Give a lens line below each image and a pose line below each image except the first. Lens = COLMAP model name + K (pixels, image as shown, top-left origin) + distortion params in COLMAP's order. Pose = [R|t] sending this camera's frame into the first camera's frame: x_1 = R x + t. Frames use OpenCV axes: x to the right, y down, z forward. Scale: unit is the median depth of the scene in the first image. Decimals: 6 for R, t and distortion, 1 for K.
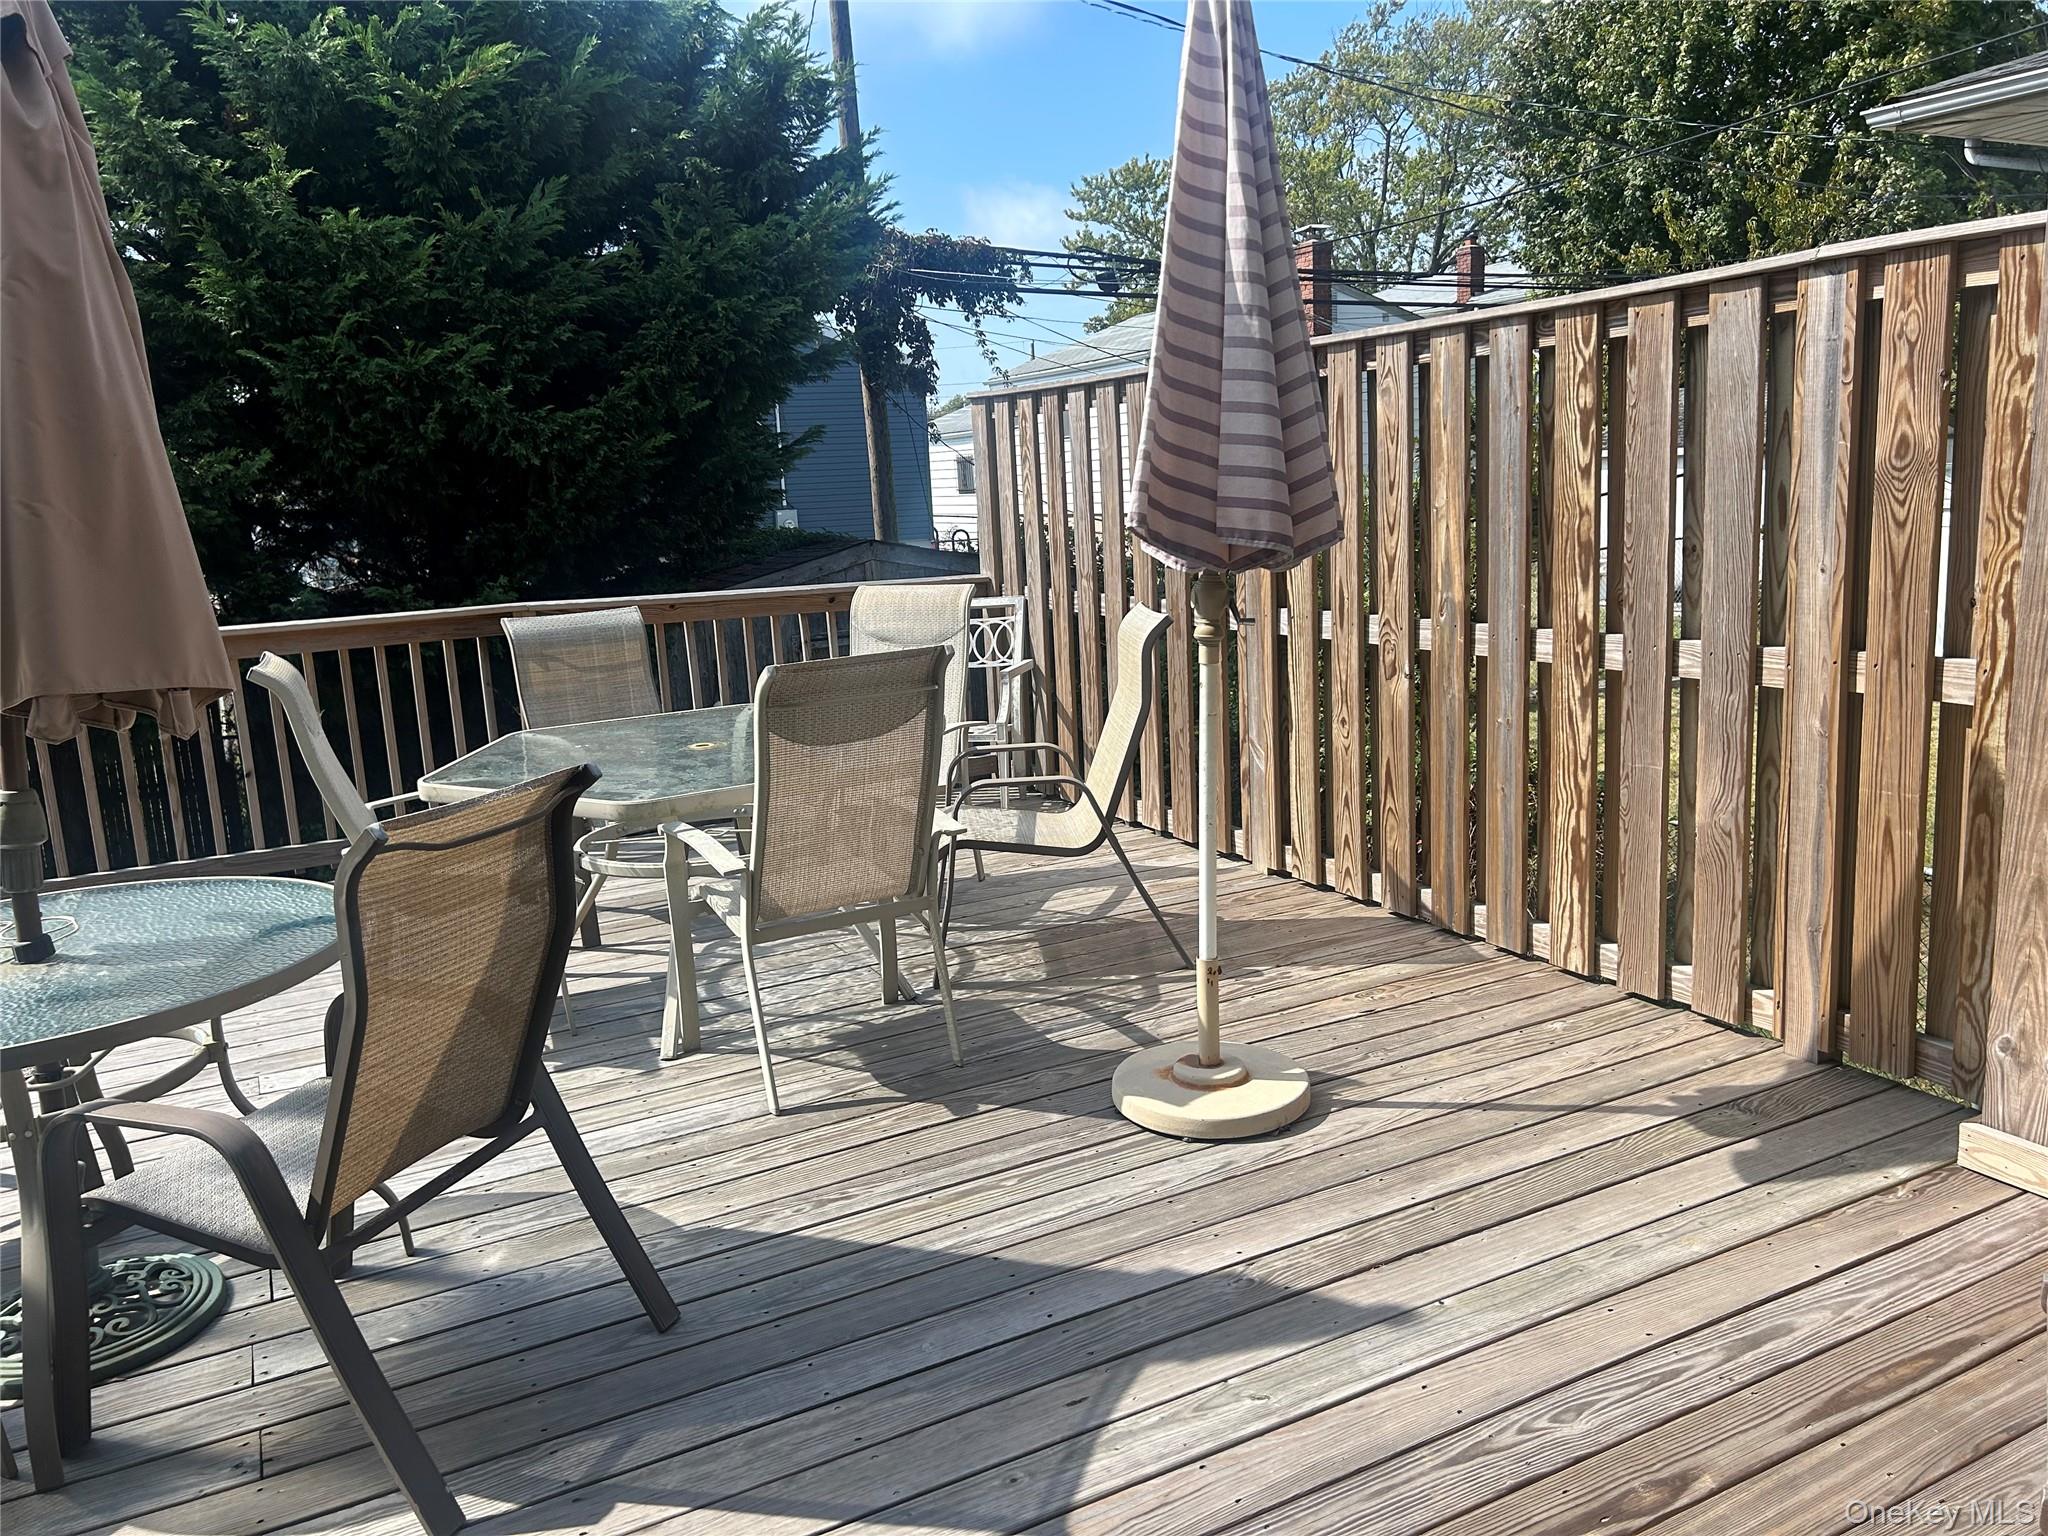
lens RADIAL K [[1535.6, 0, 1033.8], [0, 1535.6, 770.4], [0, 0, 1]] dist [0.035695, -0.054915]
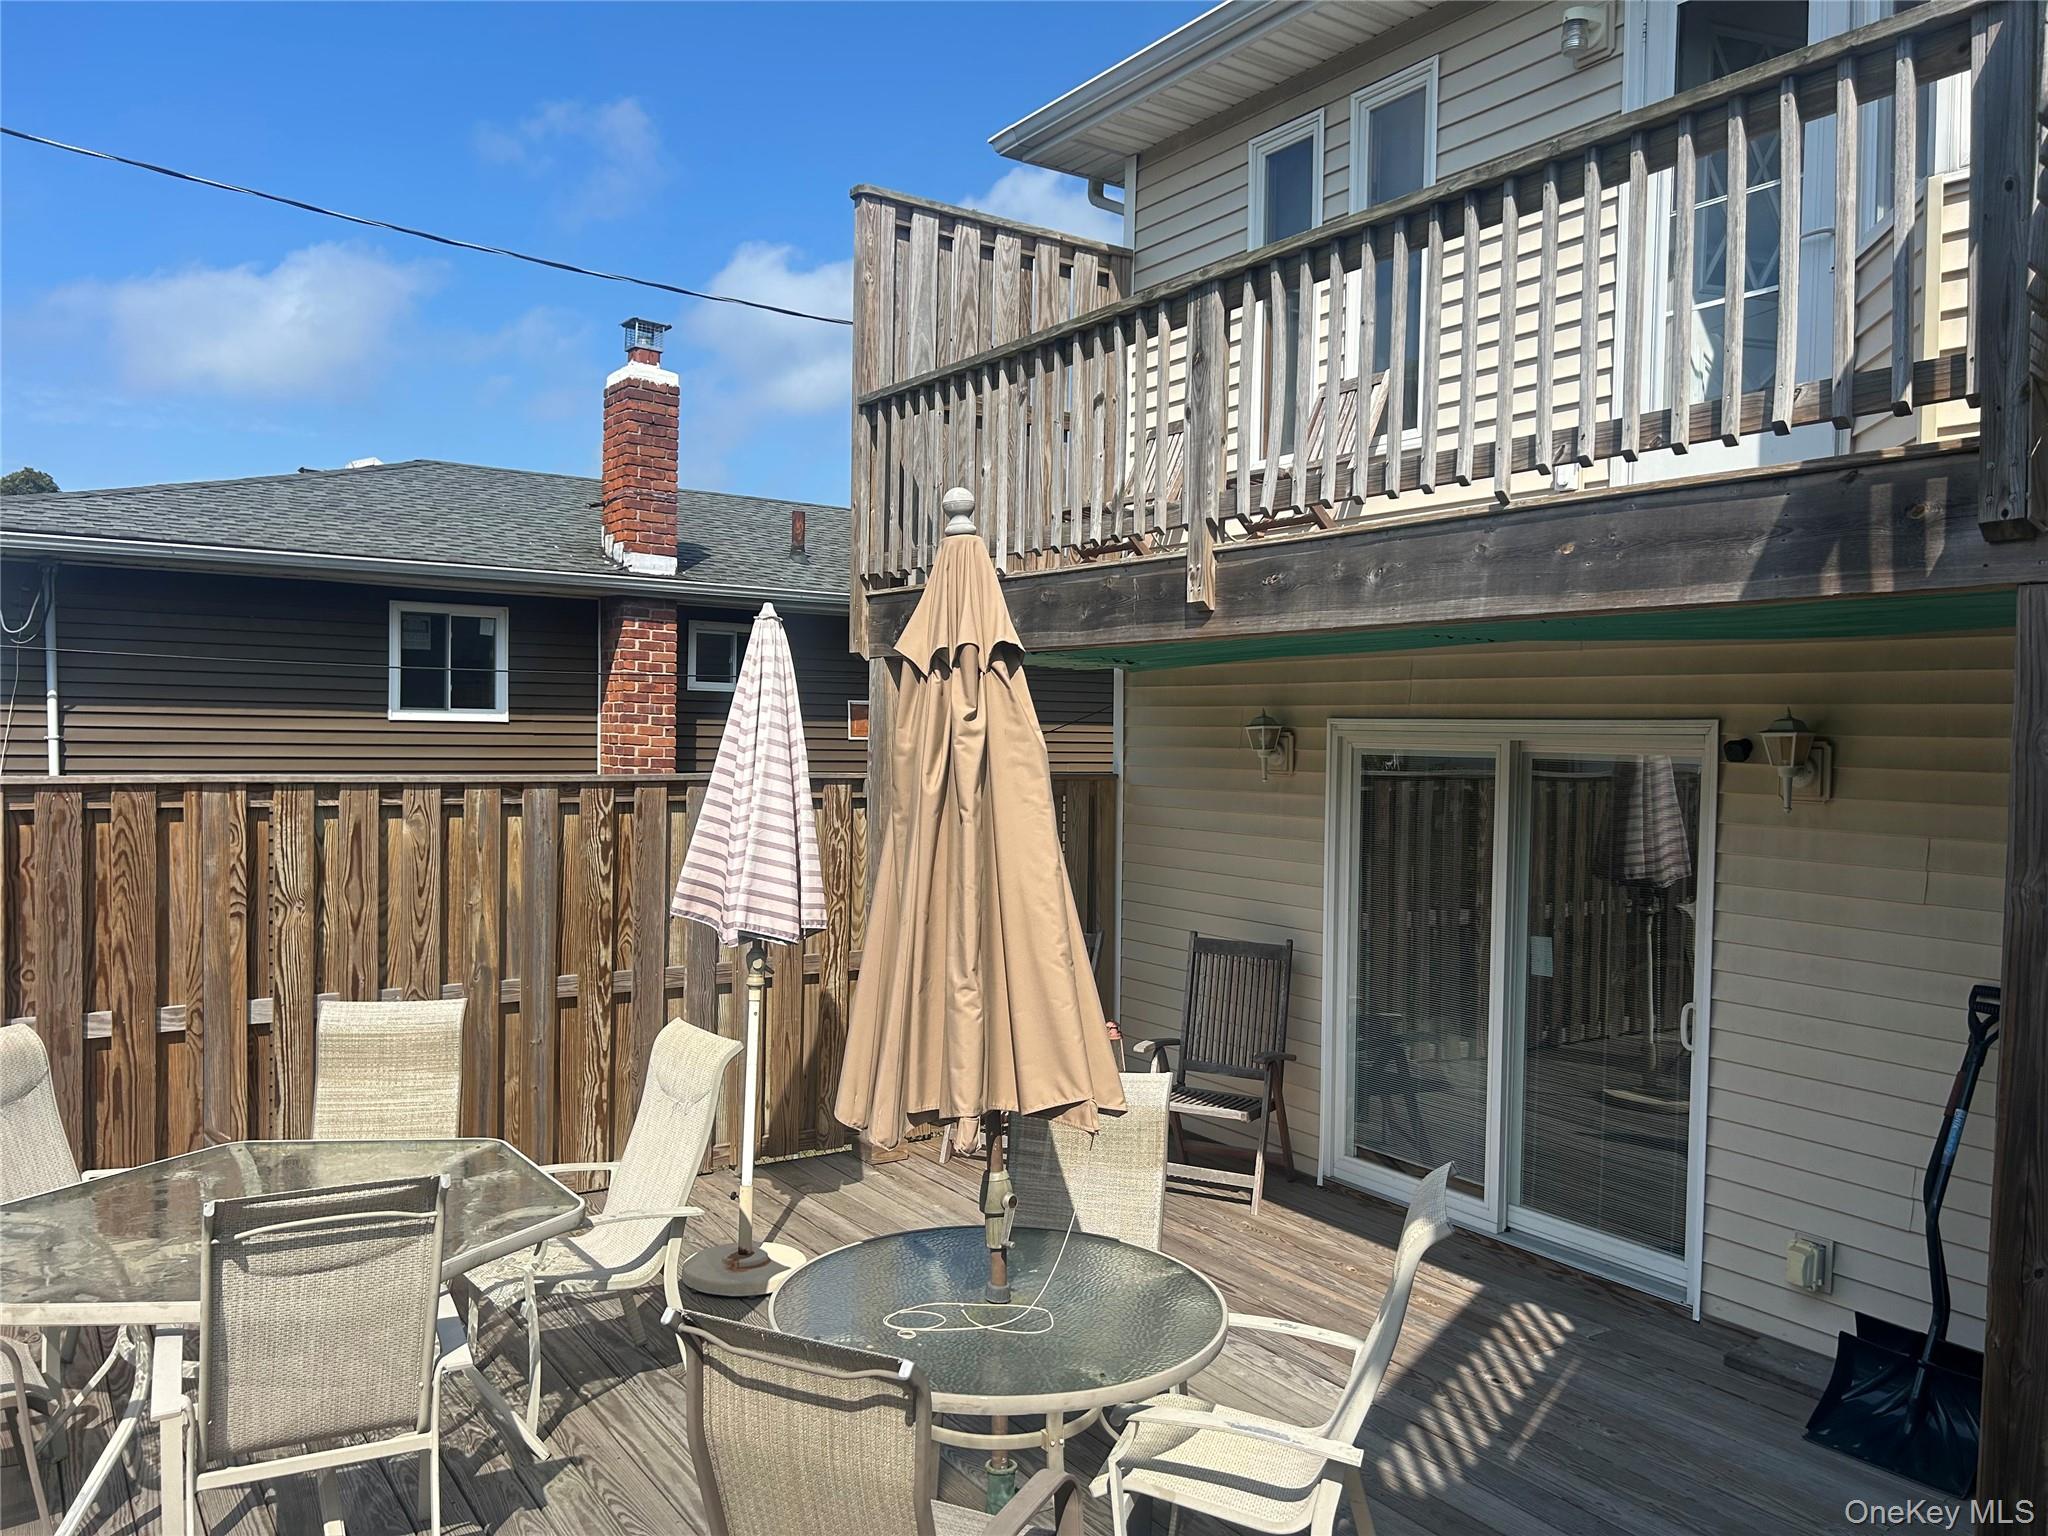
lens RADIAL K [[1535.6, 0, 1033.8], [0, 1535.6, 770.4], [0, 0, 1]] dist [0.035695, -0.054915]
pose [[-0.118468, 0.024493, 0.992656, -1.351849], [0.175732, 0.984433, -0.003318, -0.218640], [-0.977284, 0.174048, -0.120928, 0.716547]]
